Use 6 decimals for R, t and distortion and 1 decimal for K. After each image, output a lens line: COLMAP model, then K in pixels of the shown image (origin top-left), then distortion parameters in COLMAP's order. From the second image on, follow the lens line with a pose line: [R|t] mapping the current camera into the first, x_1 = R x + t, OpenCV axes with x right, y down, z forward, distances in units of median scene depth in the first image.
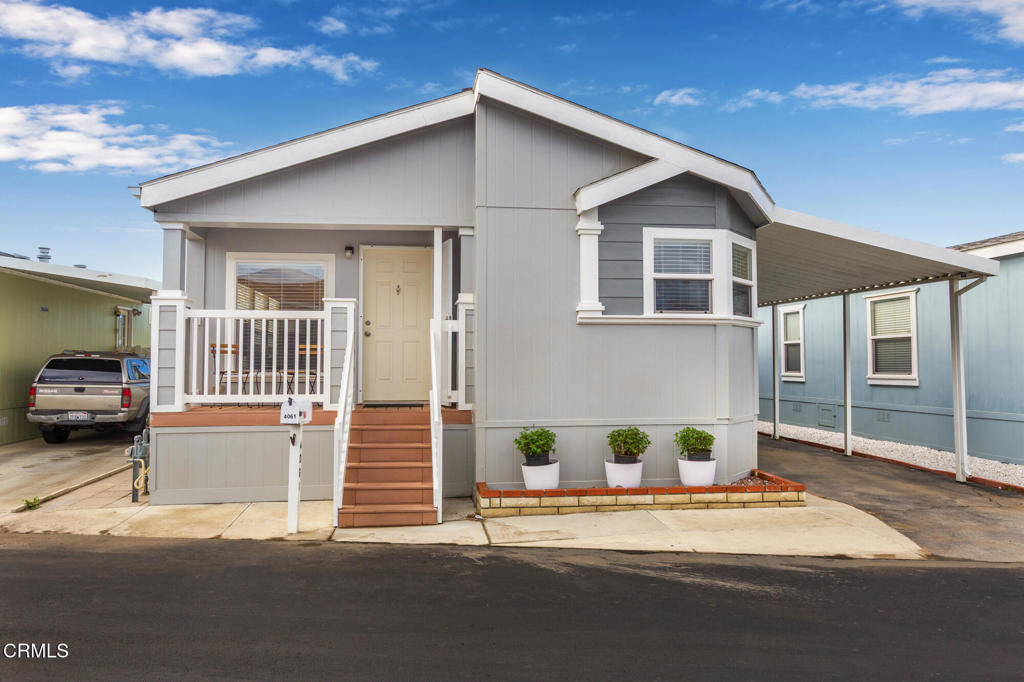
lens RADIAL K [[738.3, 0, 506.0], [0, 738.3, 343.2], [0, 0, 1]] dist [0.009783, 0.003529]
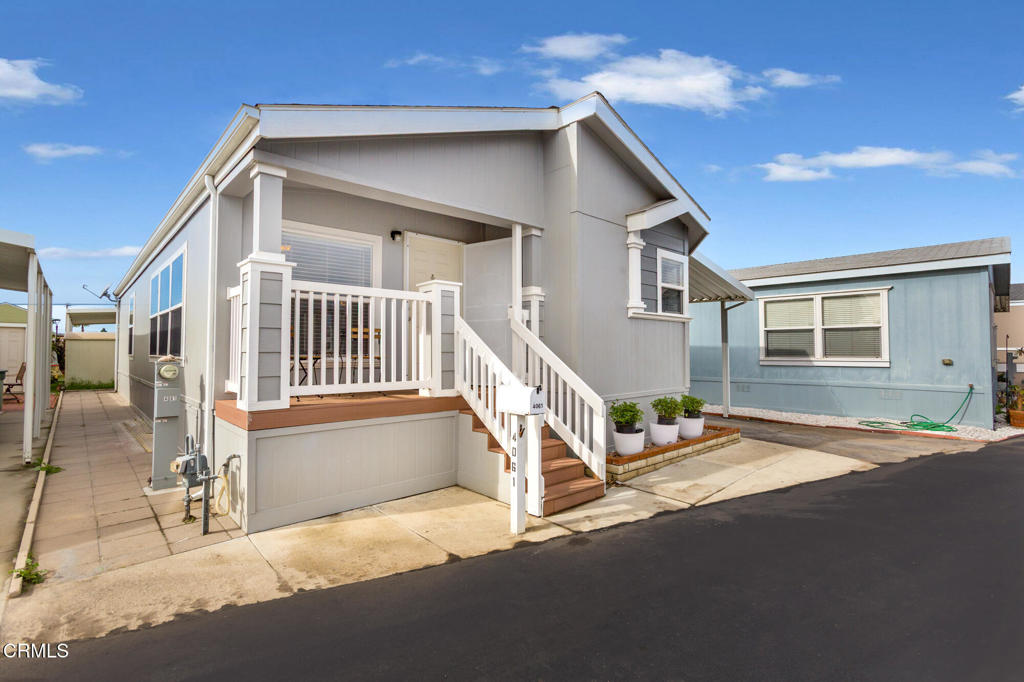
lens RADIAL K [[485.1, 0, 509.6], [0, 485.1, 341.5], [0, 0, 1]] dist [0.000486, 0.000045]
pose [[0.810239, 0.012193, 0.585973, -0.544764], [-0.018560, 0.999816, 0.004859, 0.014132], [-0.585806, -0.014812, 0.810316, 0.434147]]
